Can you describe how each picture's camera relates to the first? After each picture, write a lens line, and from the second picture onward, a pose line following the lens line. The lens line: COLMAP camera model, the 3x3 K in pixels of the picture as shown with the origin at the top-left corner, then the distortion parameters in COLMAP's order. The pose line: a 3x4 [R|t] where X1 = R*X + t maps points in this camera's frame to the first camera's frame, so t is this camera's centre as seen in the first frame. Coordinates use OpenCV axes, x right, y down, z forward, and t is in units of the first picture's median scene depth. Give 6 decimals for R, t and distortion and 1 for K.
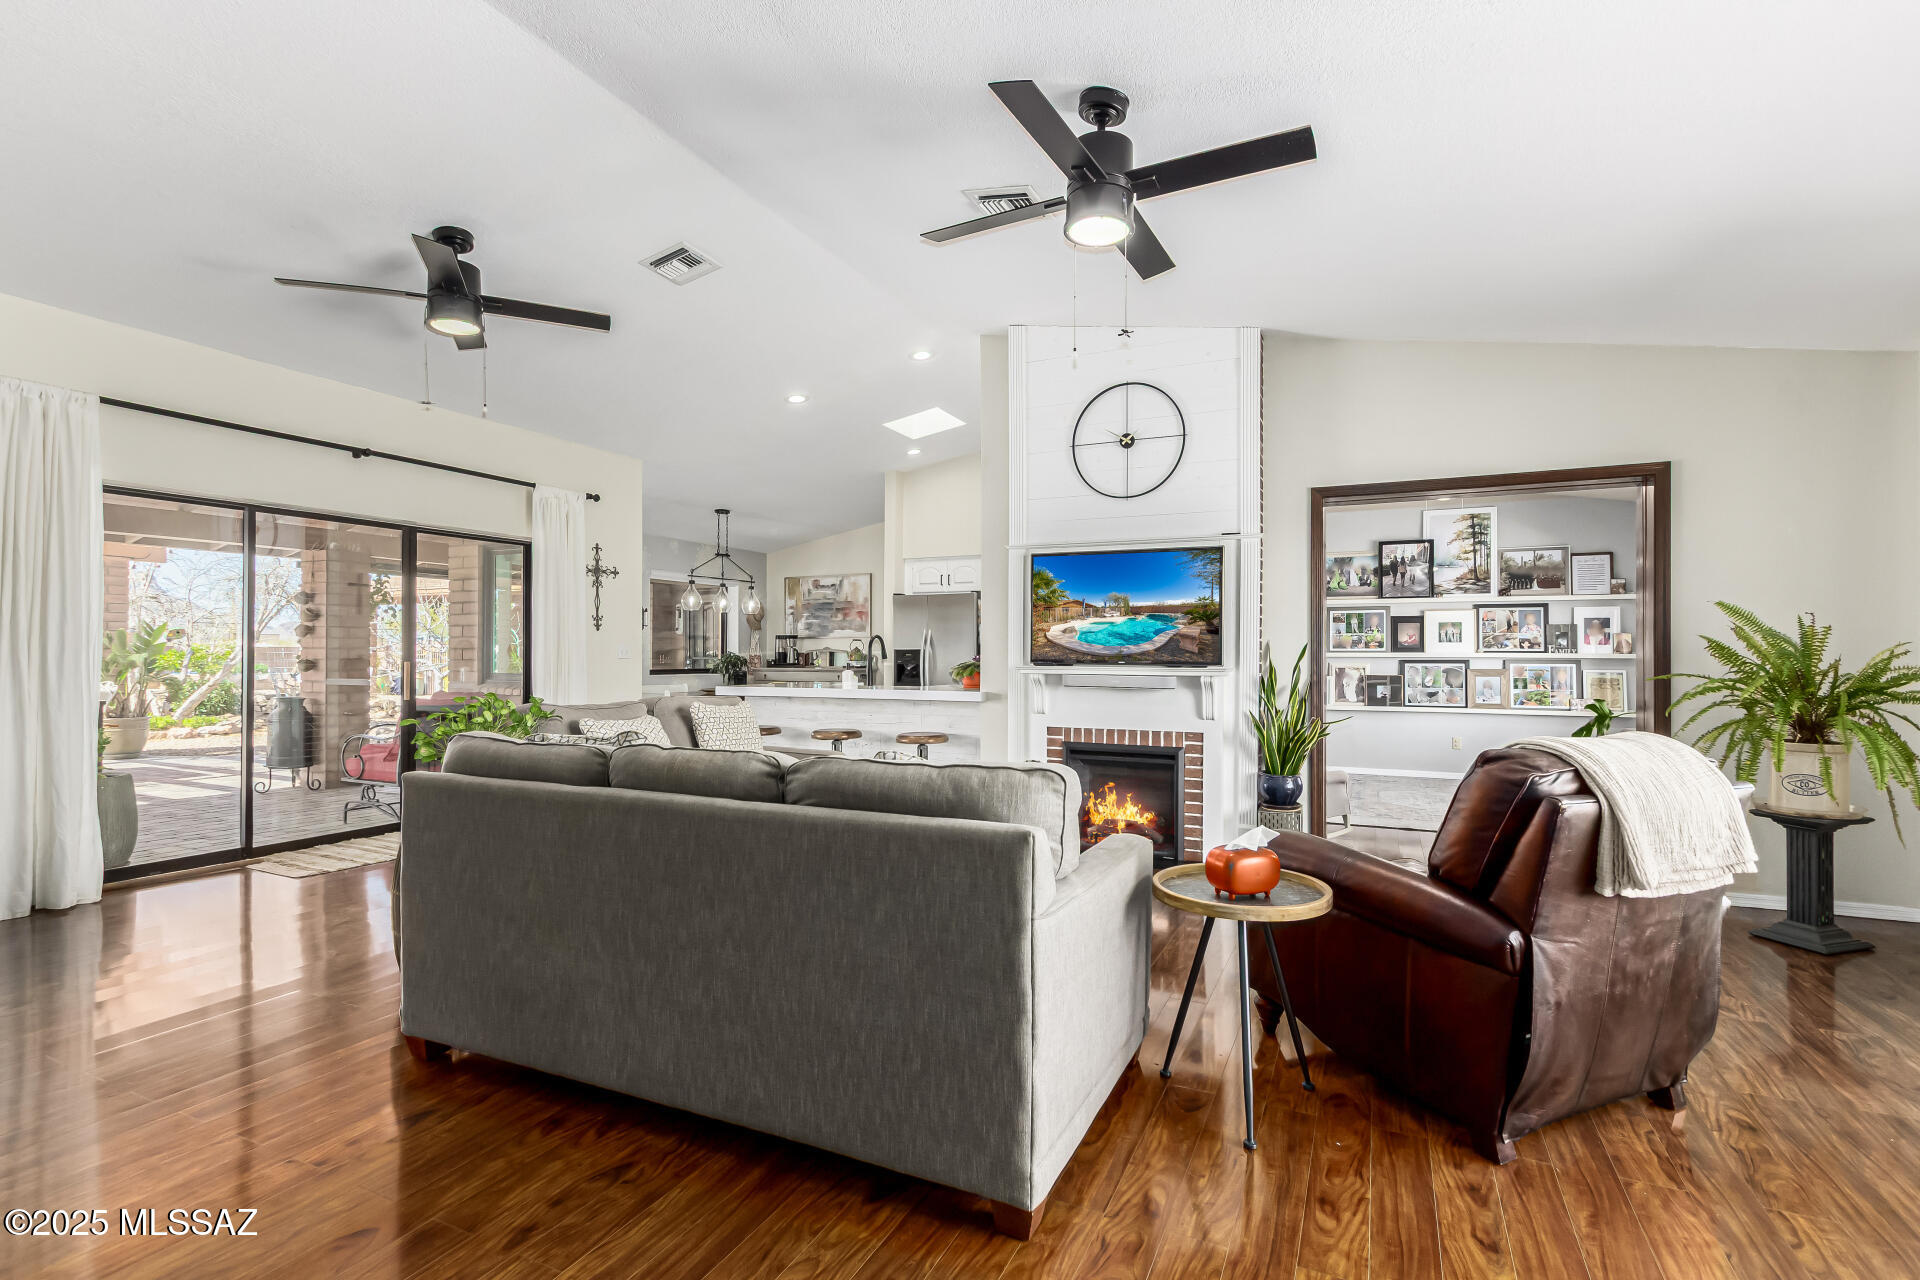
lens RADIAL K [[883.3, 0, 954.1], [0, 883.3, 645.4], [0, 0, 1]] dist [-0.000751, -0.000353]
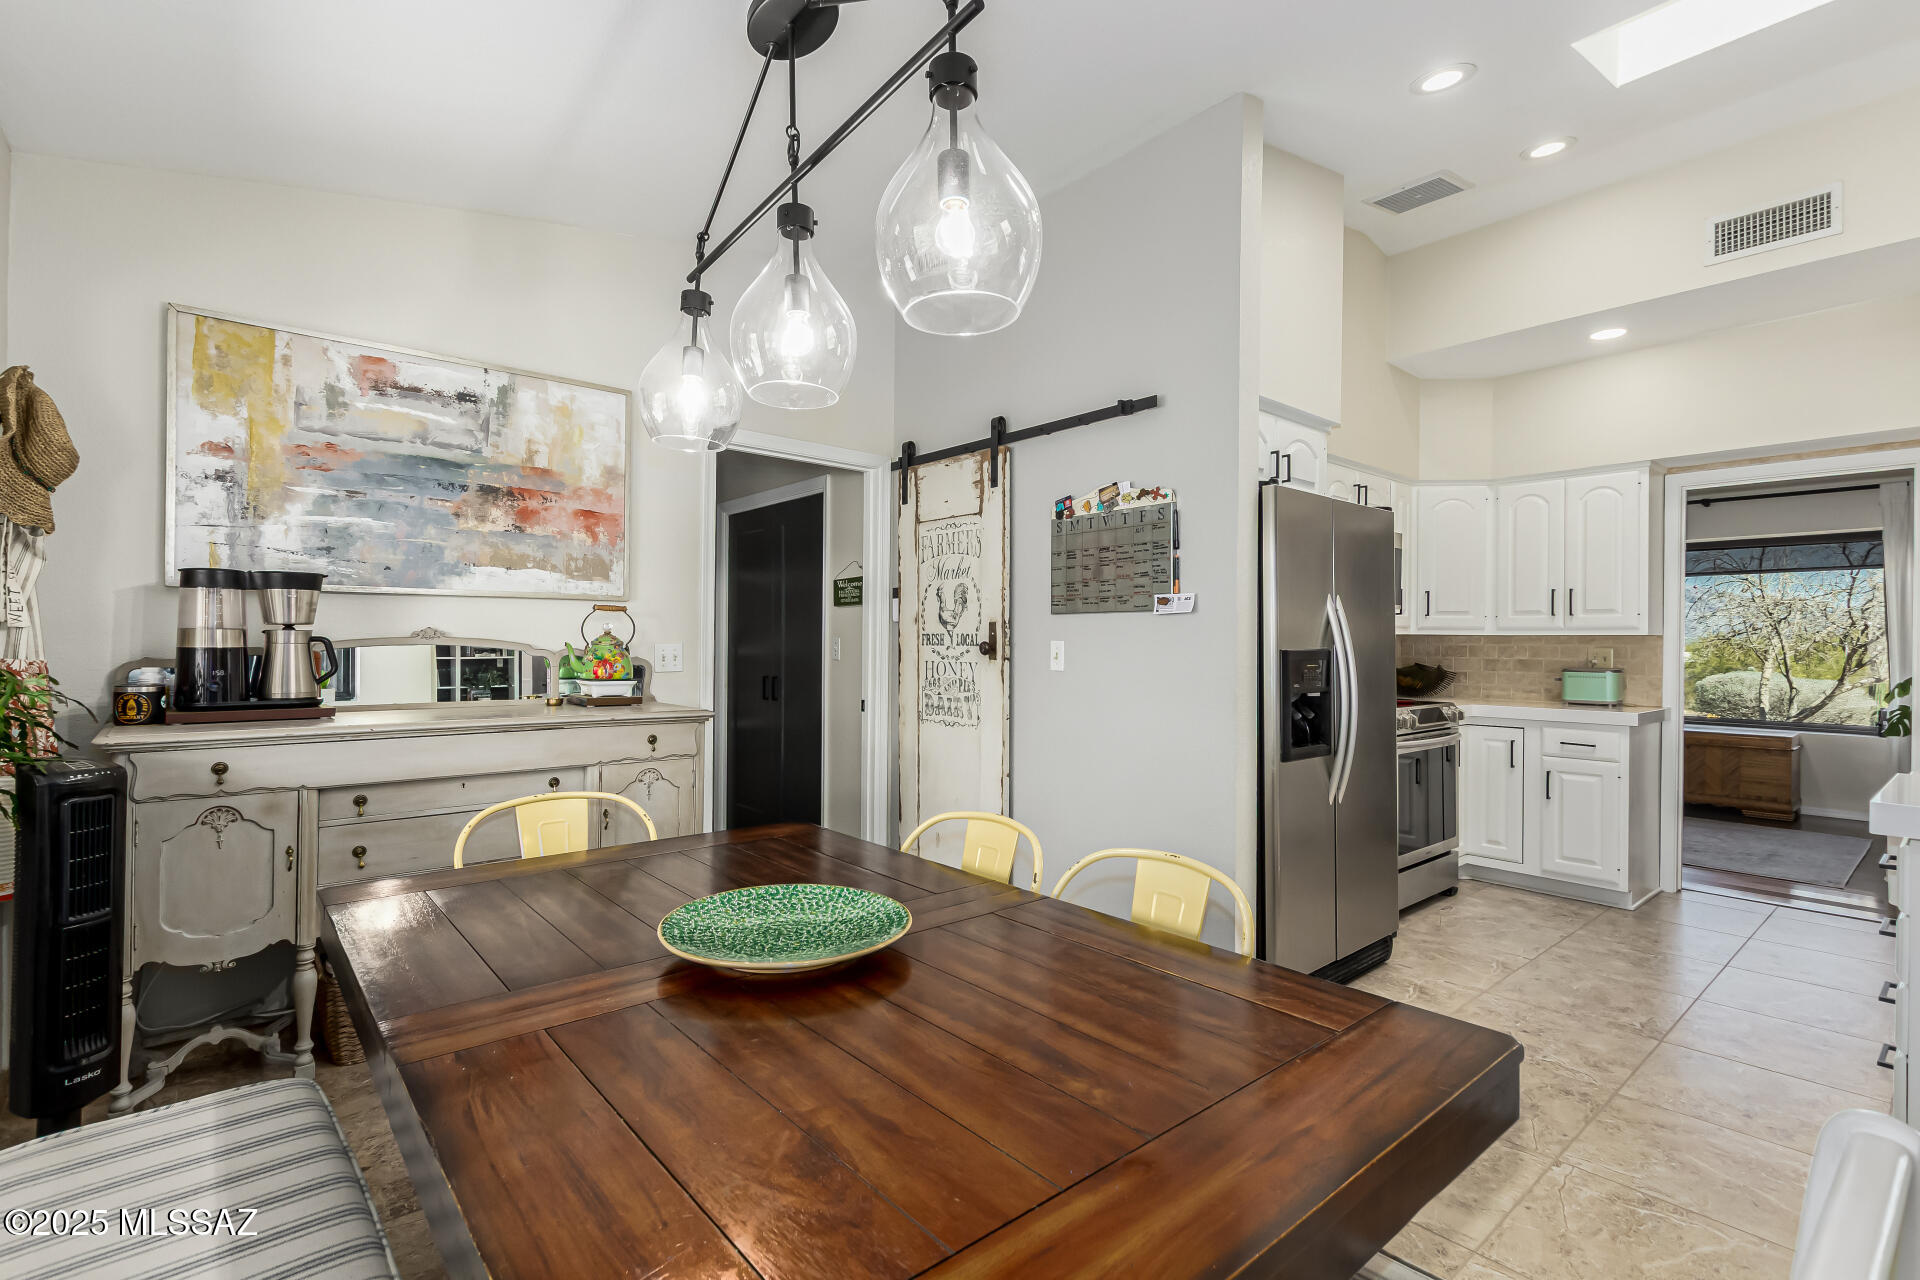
lens RADIAL K [[883.3, 0, 959.9], [0, 883.3, 647.1], [0, 0, 1]] dist [-0.000751, -0.000353]
pose [[0.387811, -0.002660, 0.921735, -0.325237], [-0.021967, 0.999685, 0.012128, 0.000749], [-0.921477, -0.024951, 0.387631, 0.756698]]
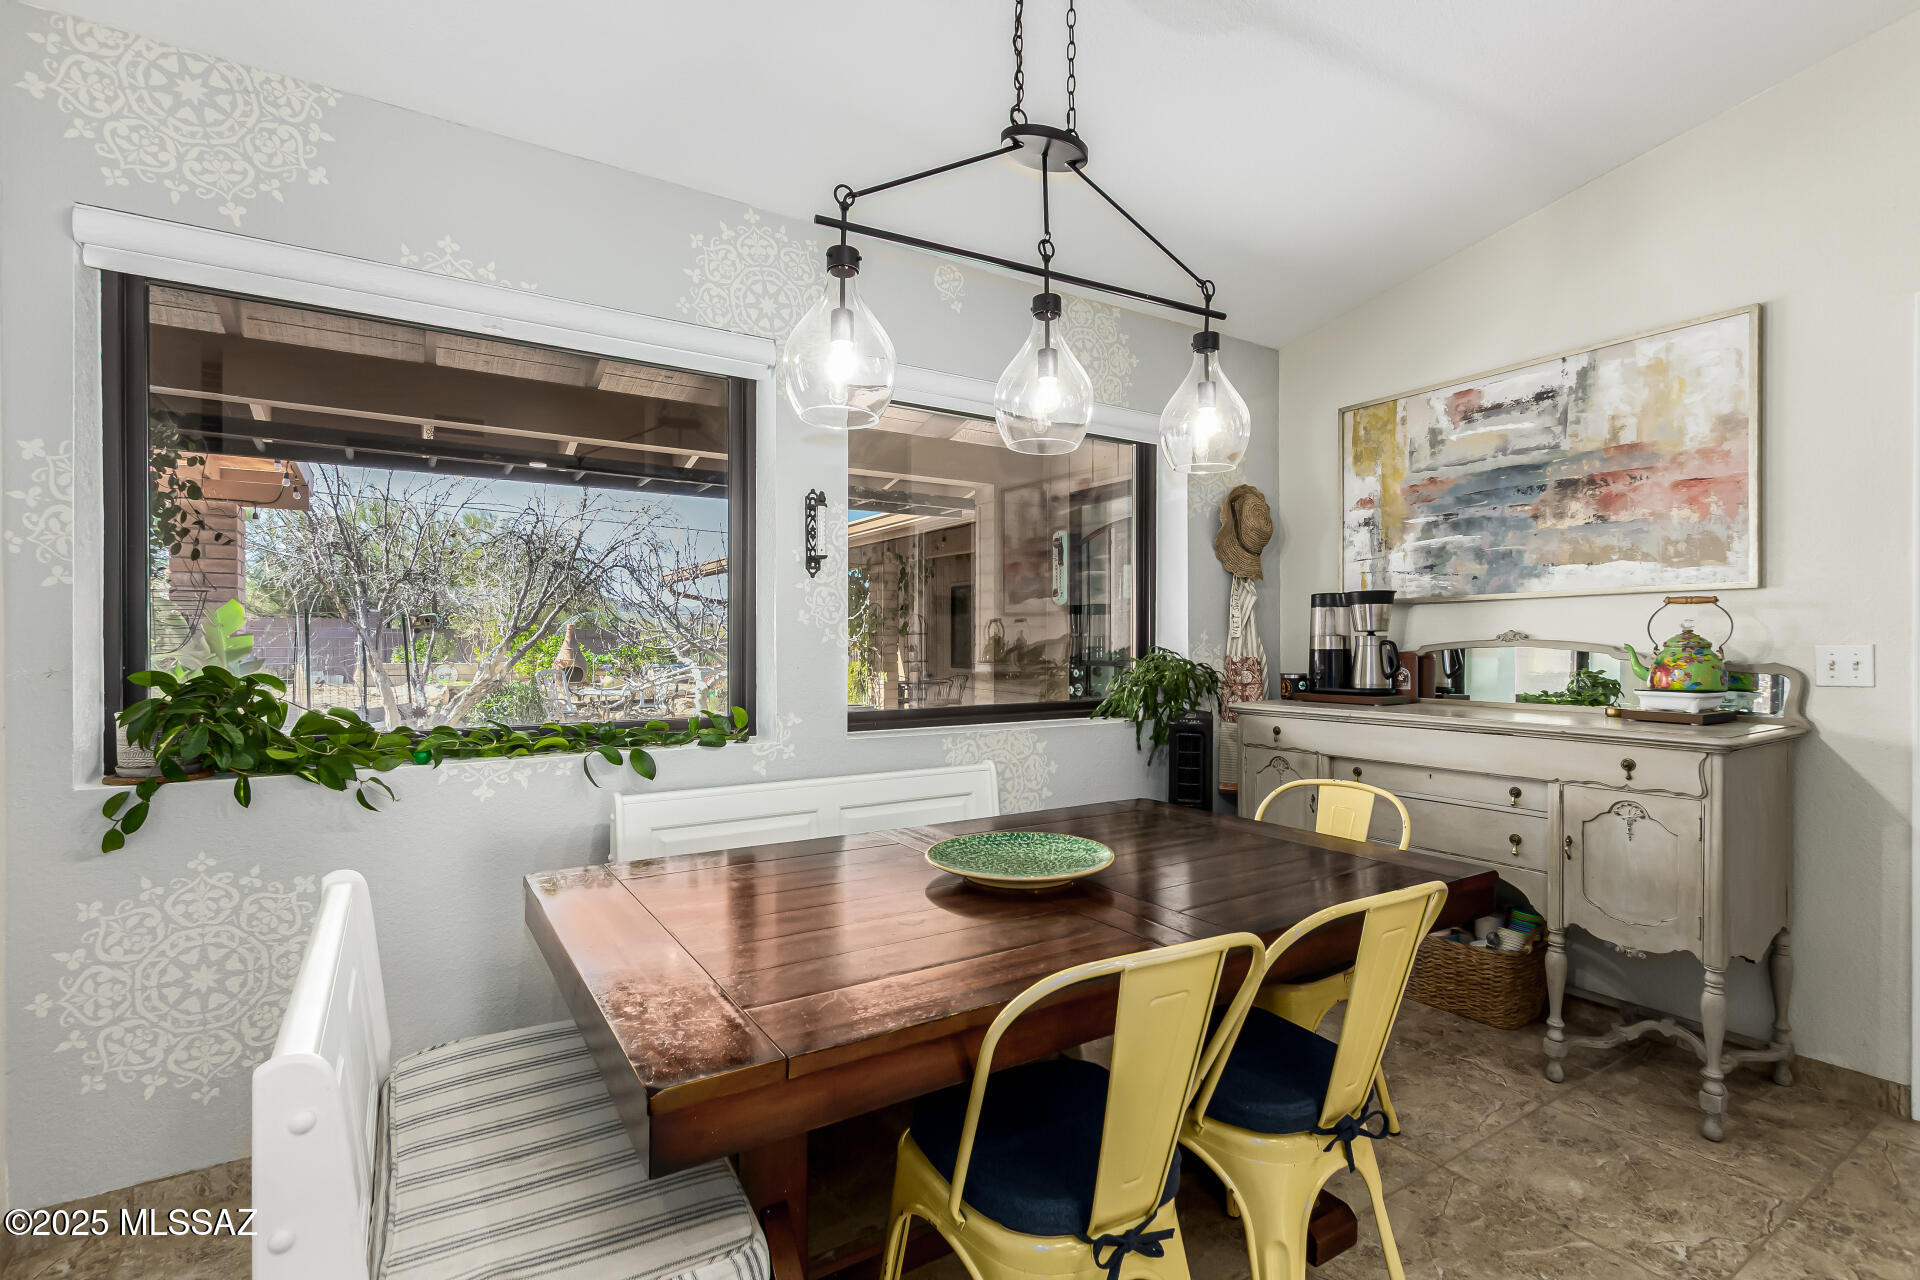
lens RADIAL K [[883.3, 0, 963.8], [0, 883.3, 644.4], [0, 0, 1]] dist [-0.000751, -0.000353]
pose [[0.855369, -0.001263, -0.518017, -0.148570], [0.008563, 0.999895, 0.011701, 0.001202], [0.517948, -0.014445, 0.855290, 0.684804]]
